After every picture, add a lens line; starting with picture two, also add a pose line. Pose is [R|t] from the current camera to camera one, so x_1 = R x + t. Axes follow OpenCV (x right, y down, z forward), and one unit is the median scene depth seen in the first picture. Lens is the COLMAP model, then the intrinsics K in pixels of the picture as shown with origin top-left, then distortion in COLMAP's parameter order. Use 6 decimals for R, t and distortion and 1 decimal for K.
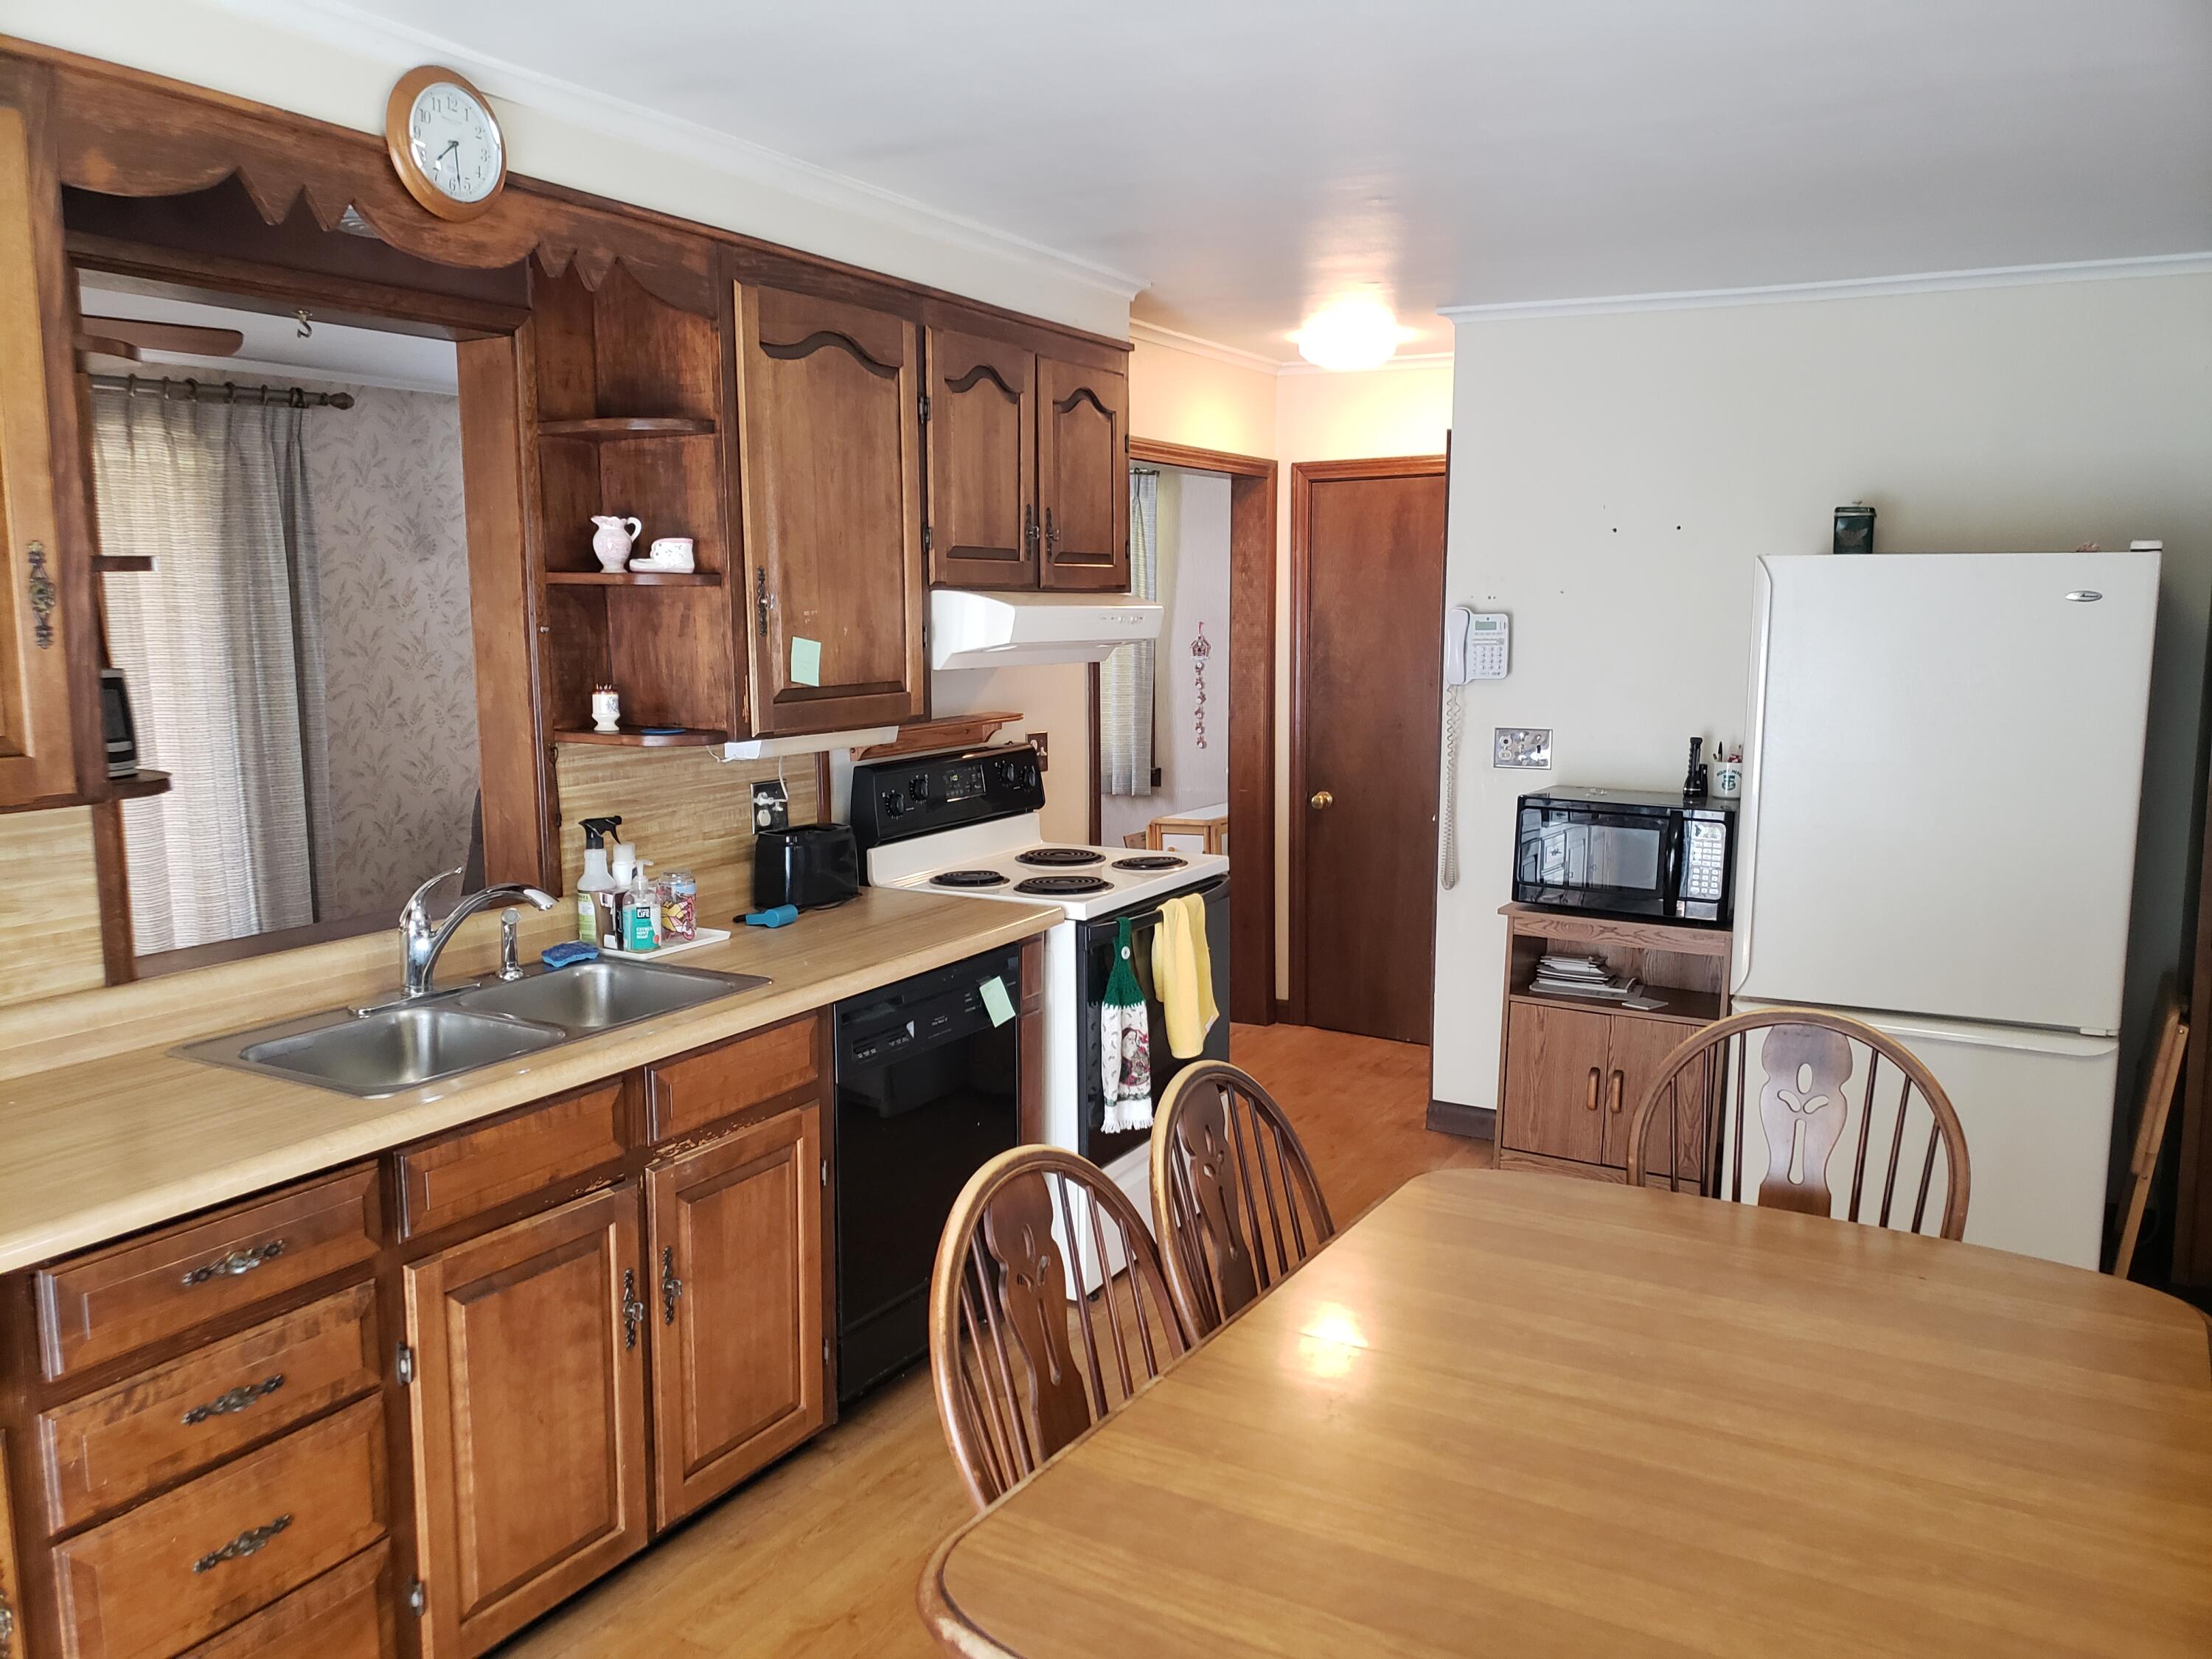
lens RADIAL K [[1737.1, 0, 1104.5], [0, 1737.1, 827.7], [0, 0, 1]] dist [0.058344, -0.073913]
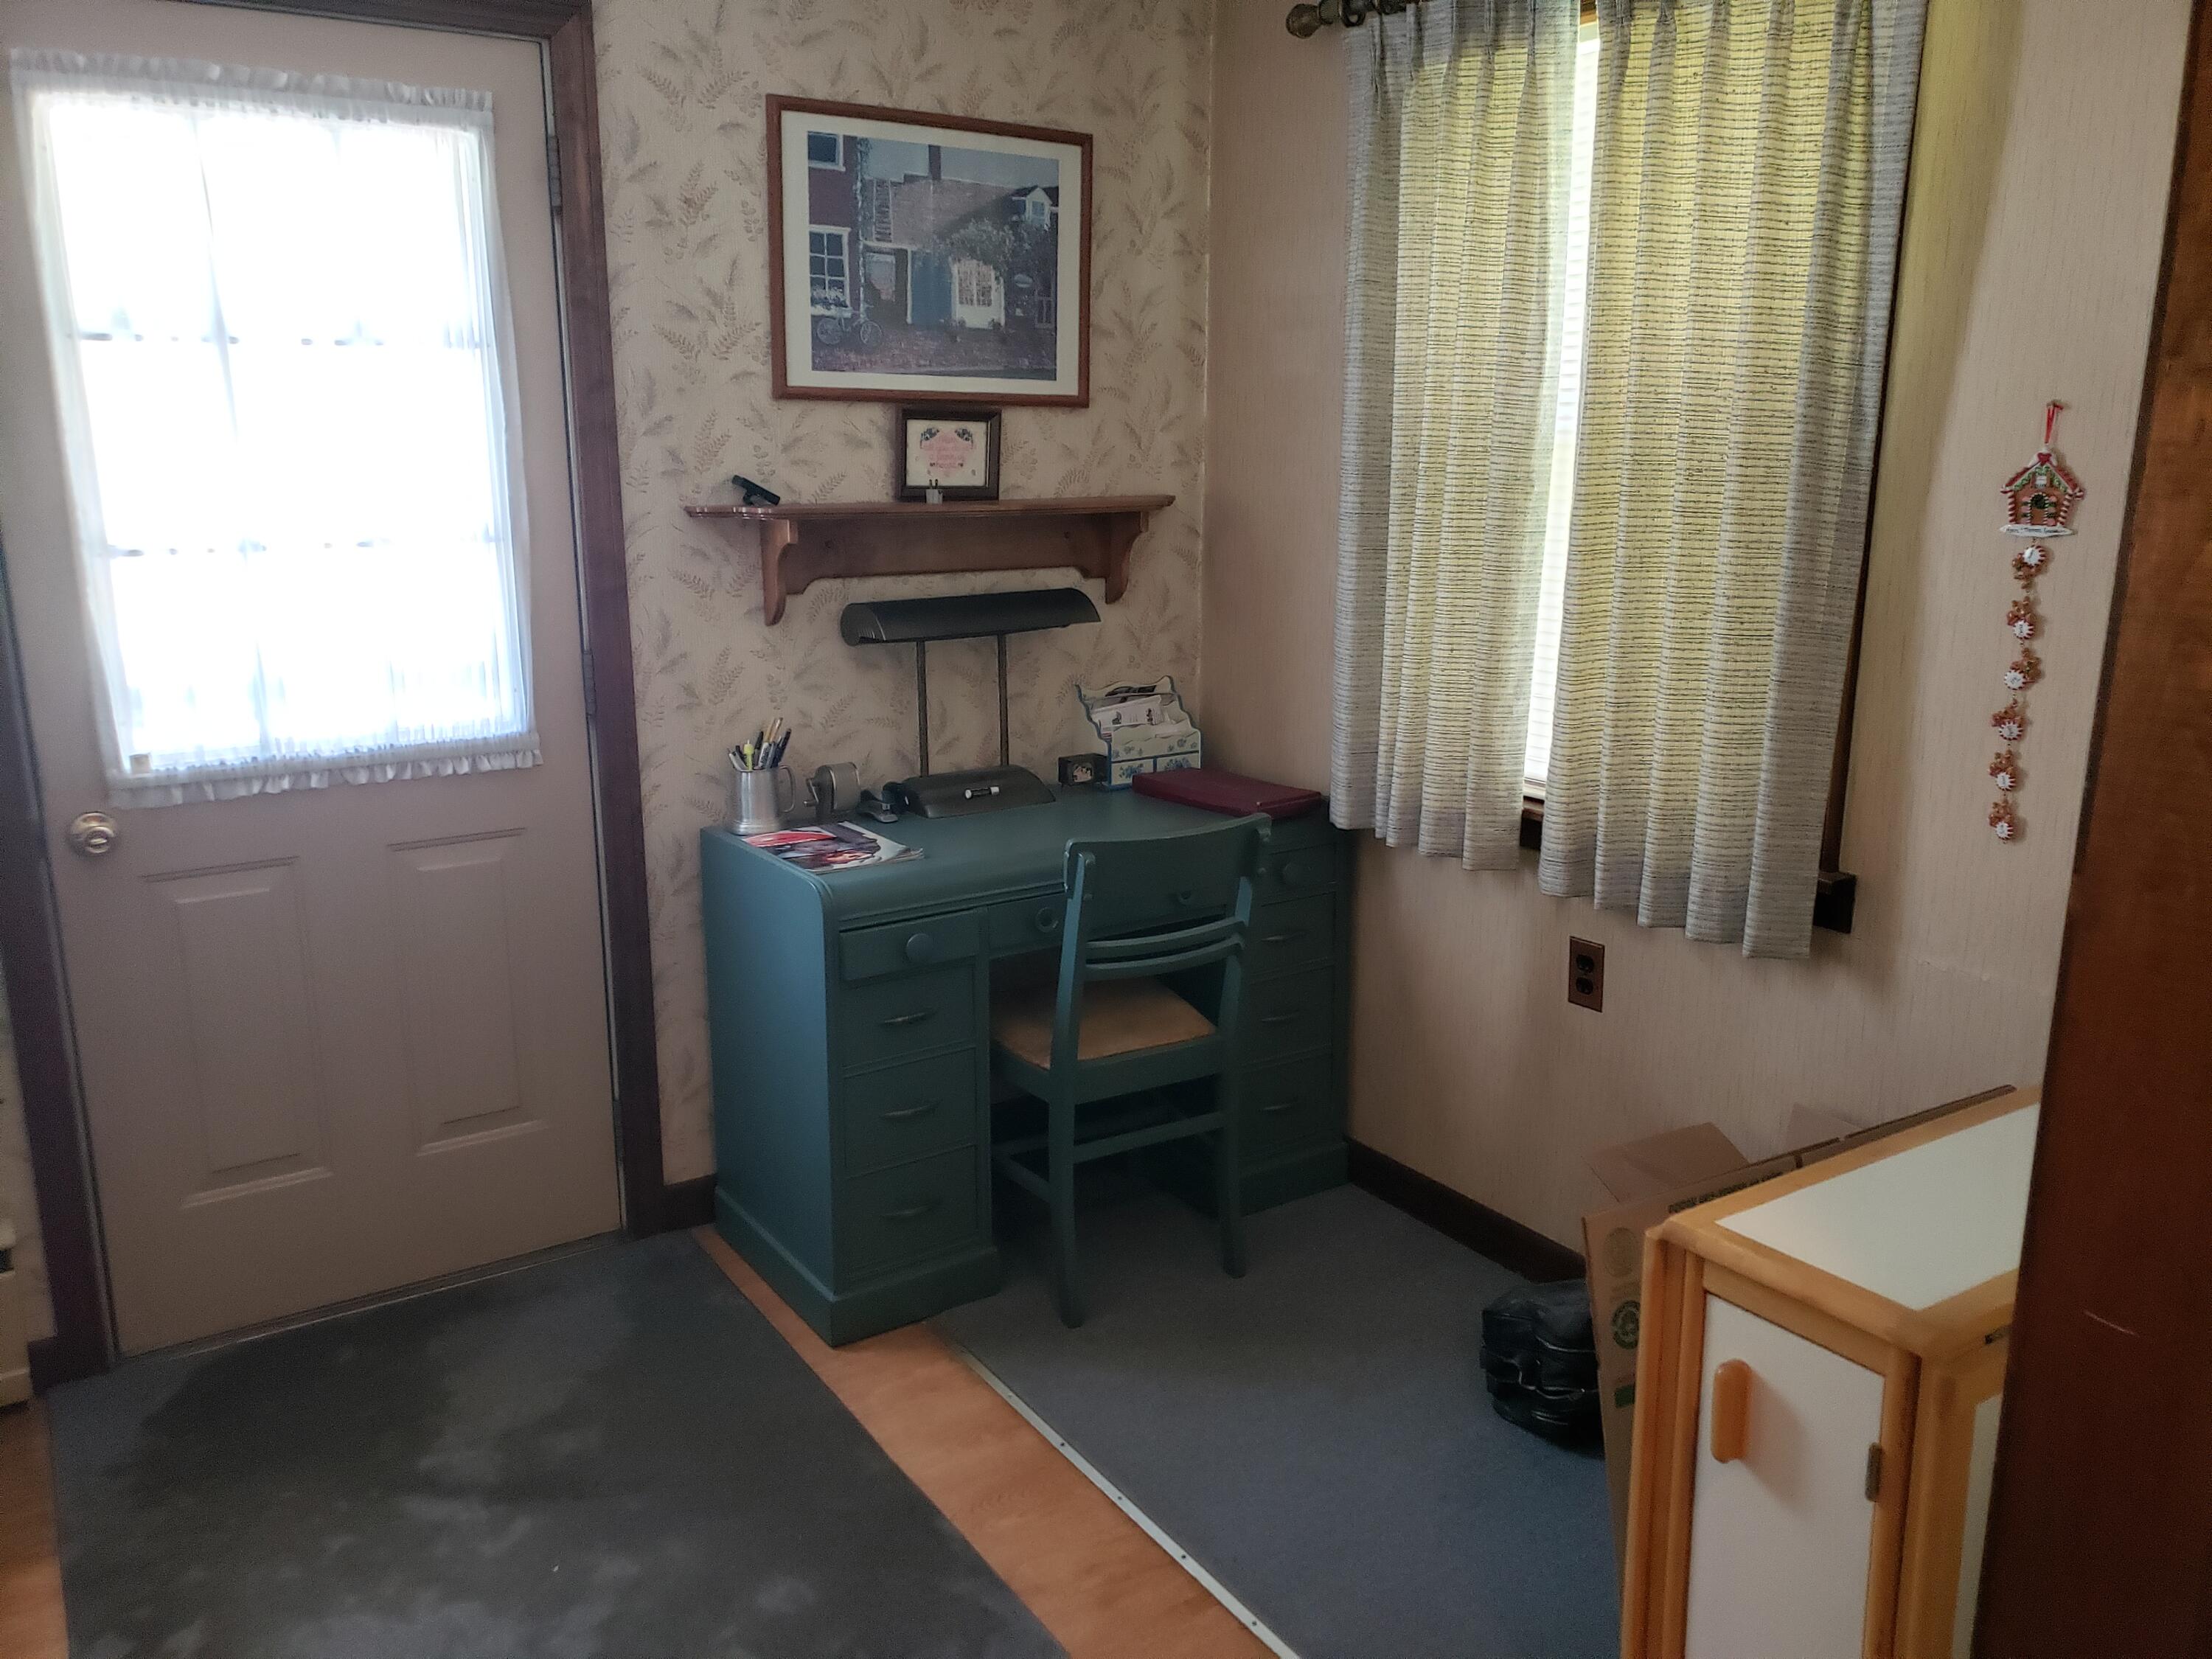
lens RADIAL K [[1737.1, 0, 1110.6], [0, 1737.1, 774.2], [0, 0, 1]] dist [0.058344, -0.073913]
pose [[0.885773, 0.103926, -0.452334, 0.127634], [-0.066150, 0.992927, 0.098594, -0.176590], [0.459381, -0.057410, 0.886382, 1.541661]]
